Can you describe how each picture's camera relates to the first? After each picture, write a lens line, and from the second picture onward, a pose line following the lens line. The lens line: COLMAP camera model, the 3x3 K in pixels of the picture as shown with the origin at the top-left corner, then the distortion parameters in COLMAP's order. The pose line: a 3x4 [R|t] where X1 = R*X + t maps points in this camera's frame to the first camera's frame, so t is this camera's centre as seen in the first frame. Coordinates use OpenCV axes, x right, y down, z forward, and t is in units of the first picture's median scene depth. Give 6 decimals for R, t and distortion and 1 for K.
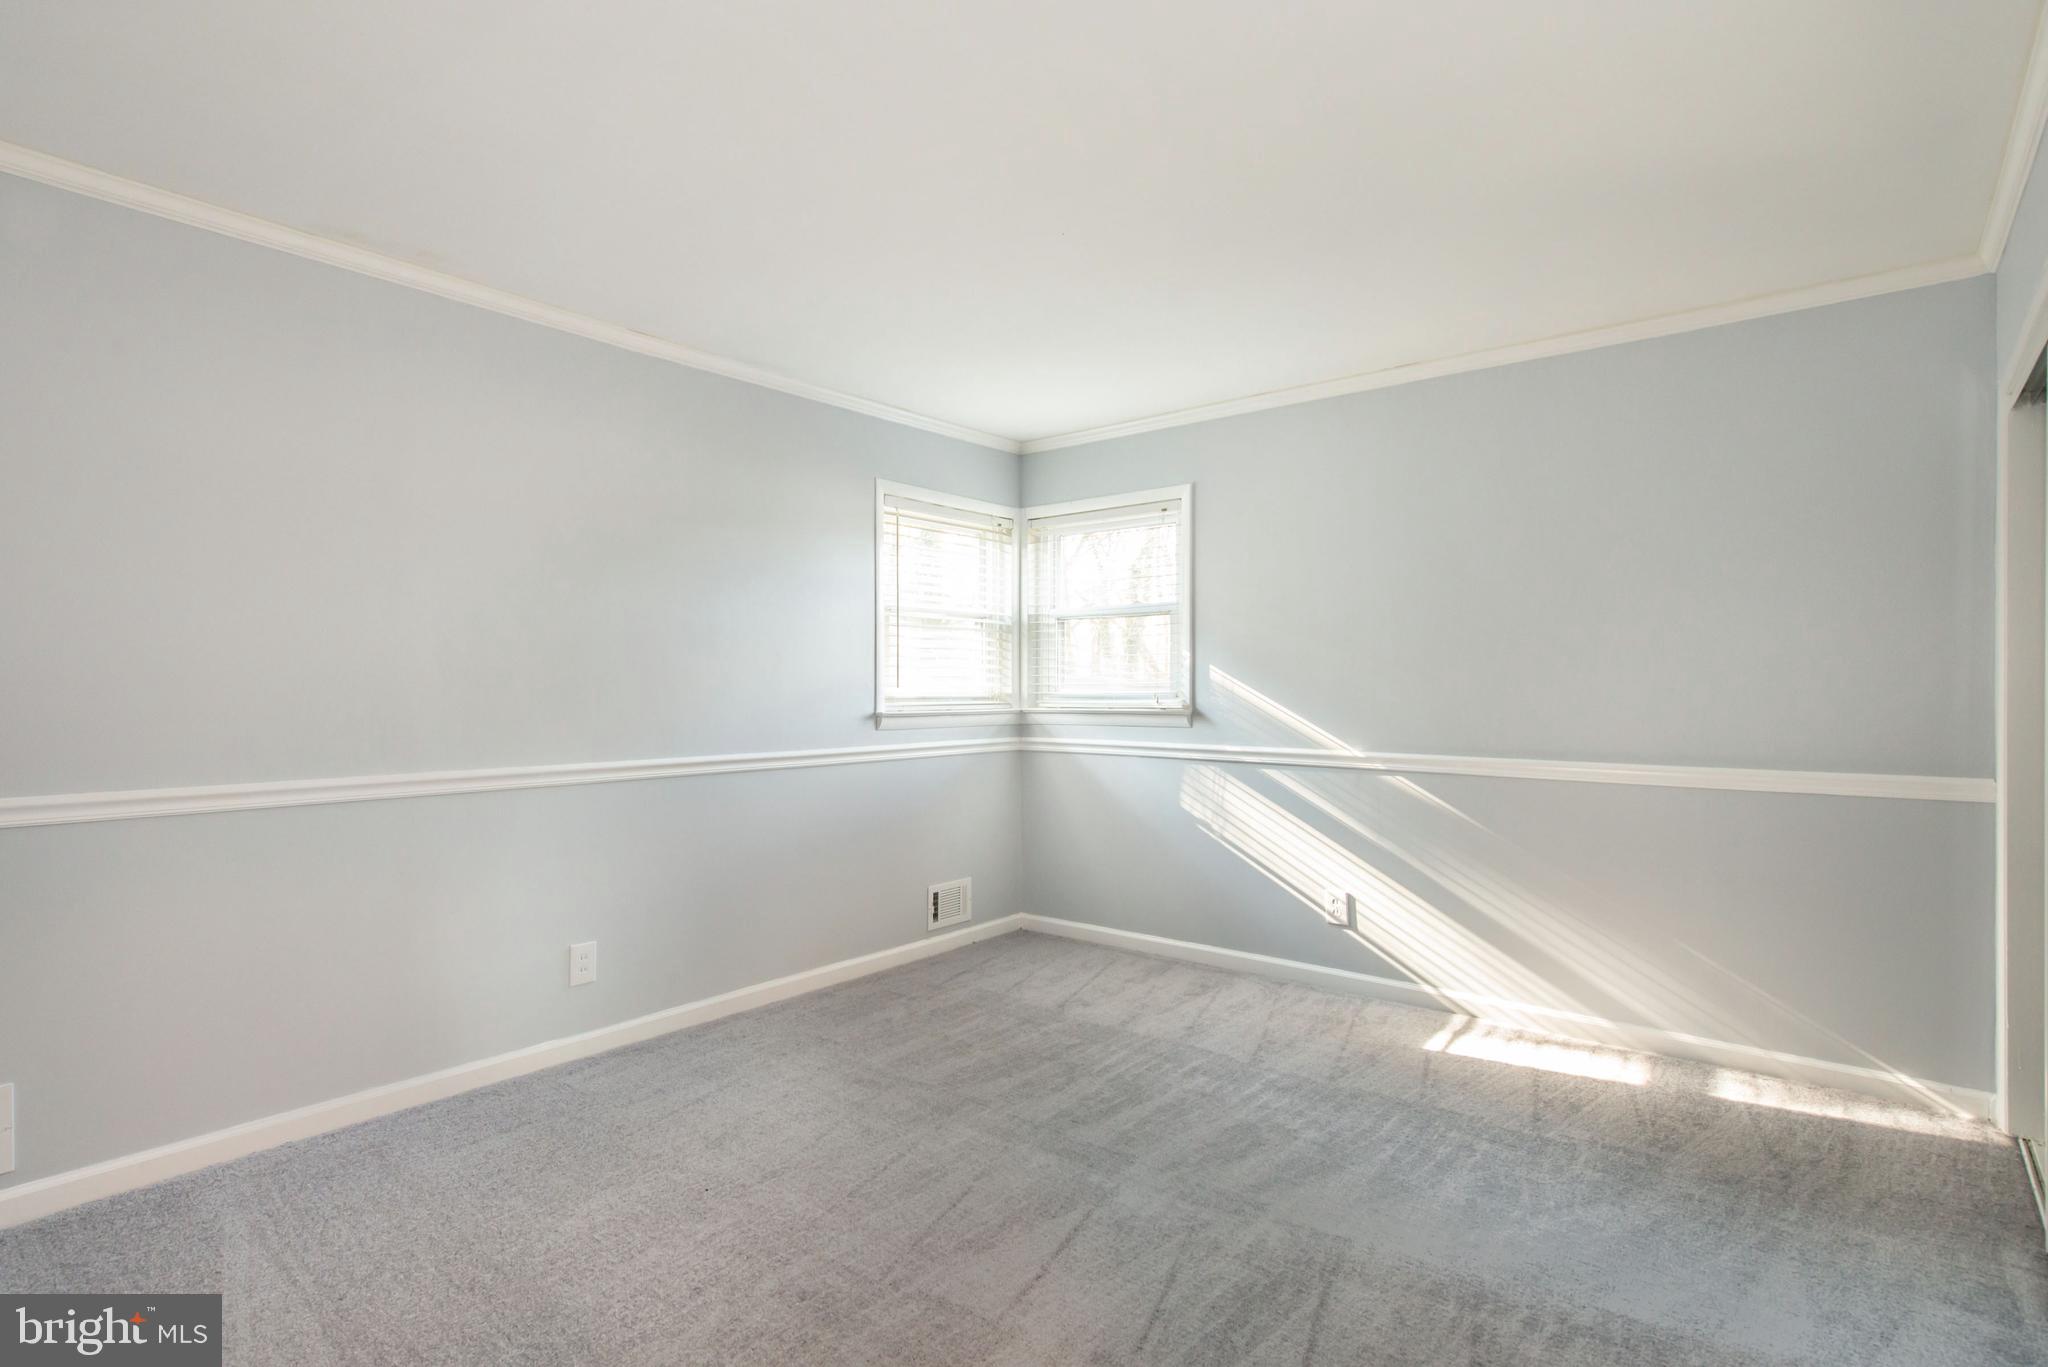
lens RADIAL K [[1026.8, 0, 1061.0], [0, 1026.8, 686.6], [0, 0, 1]] dist [0.003890, 0.000193]
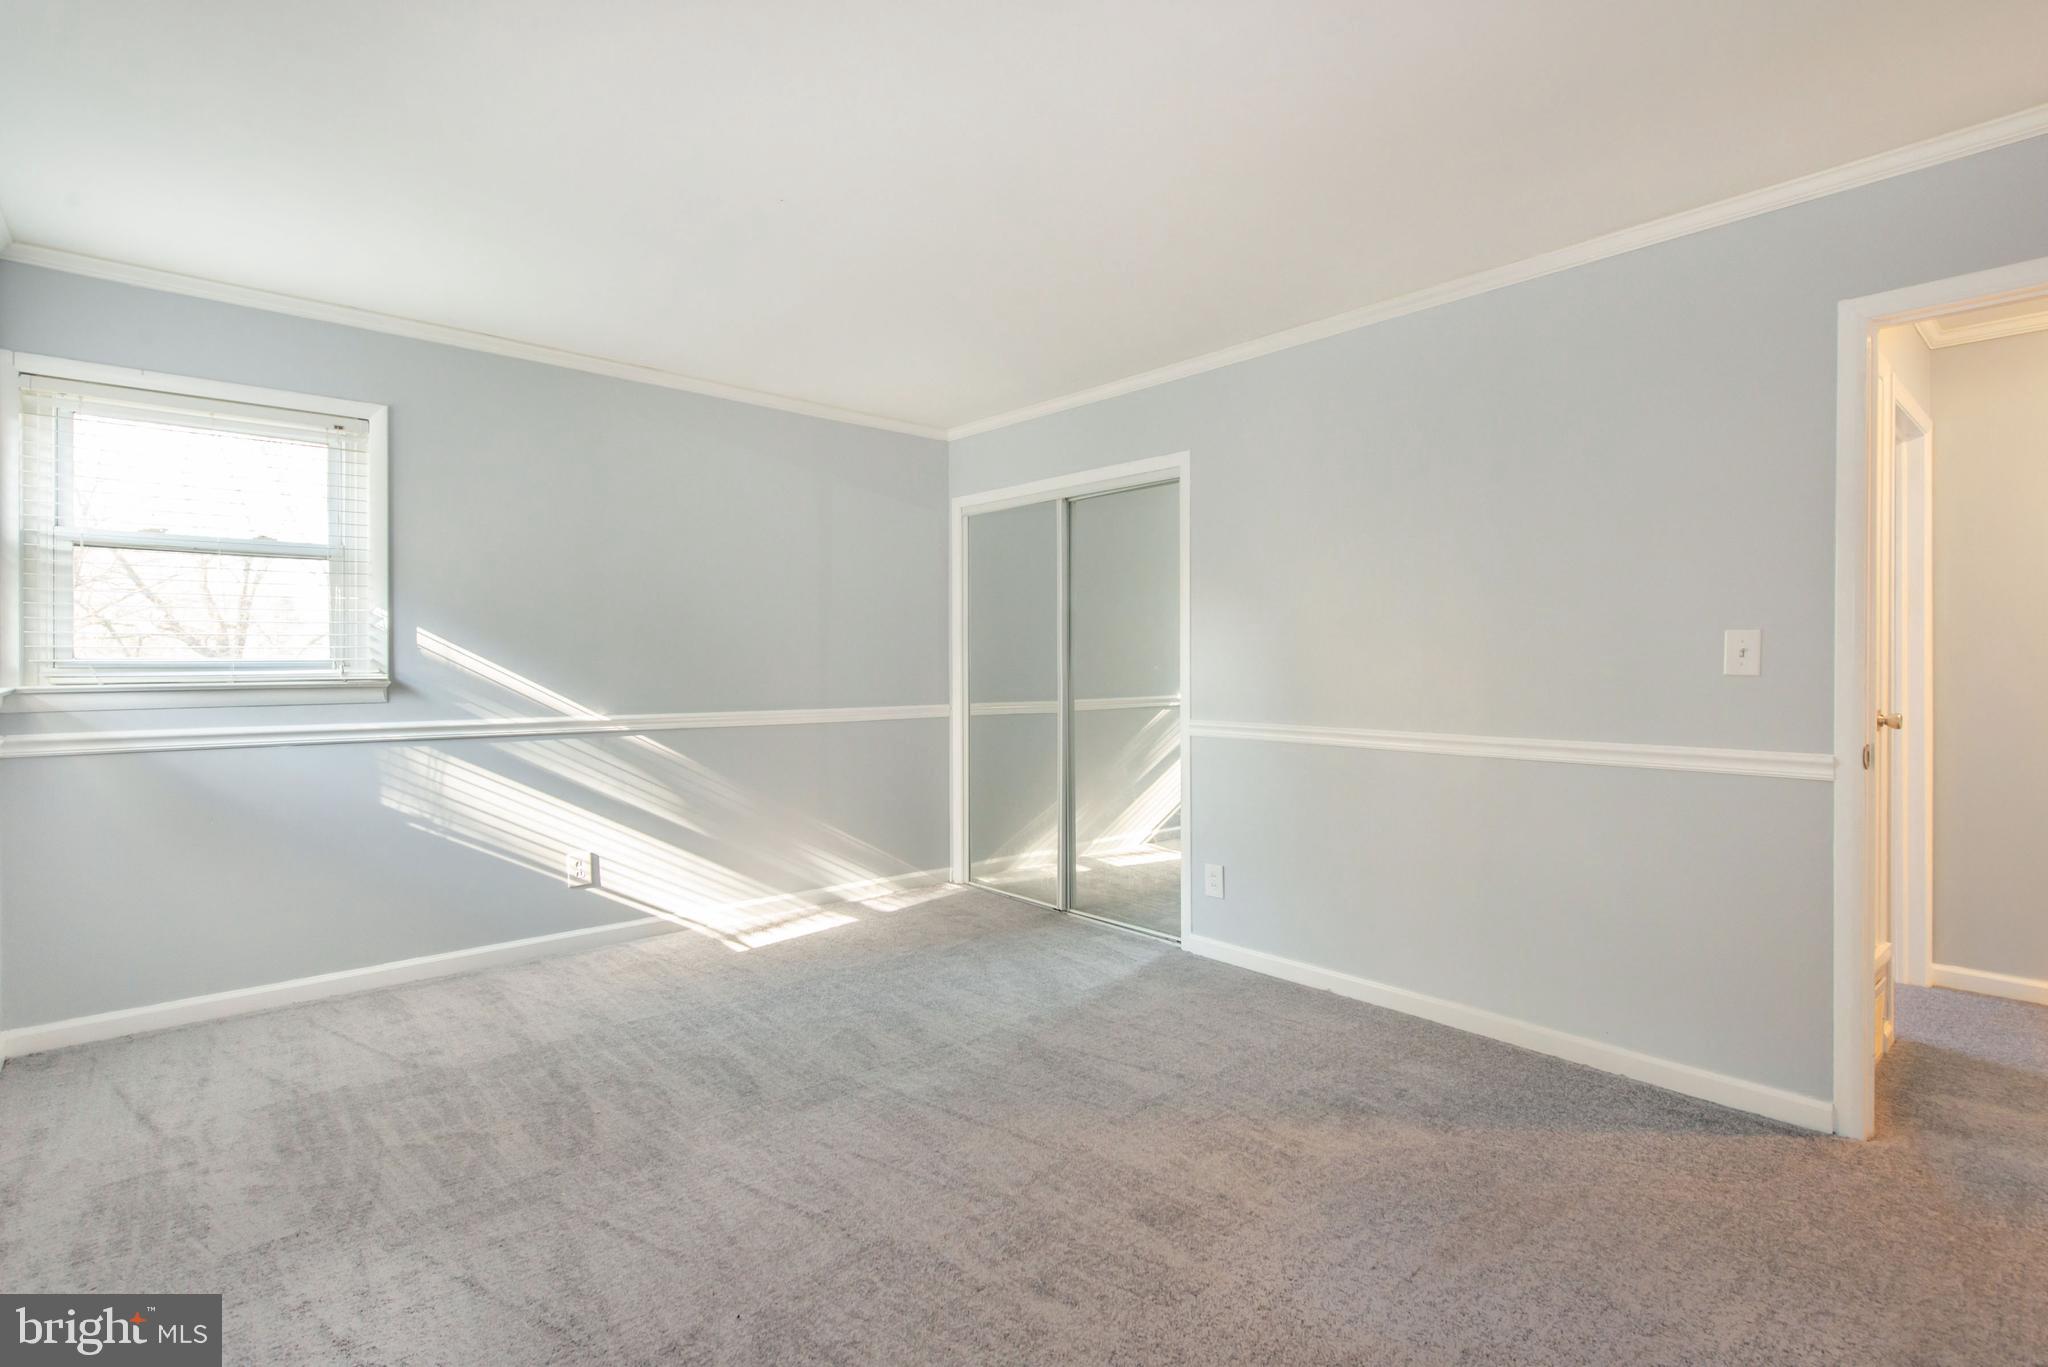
lens RADIAL K [[944.1, 0, 1020.9], [0, 944.1, 663.0], [0, 0, 1]] dist [-0.001809, -0.000543]
pose [[0.176093, -0.005360, 0.984359, -0.585739], [-0.007582, 0.999948, 0.006801, -0.001078], [-0.984344, -0.008661, 0.176043, 0.405559]]
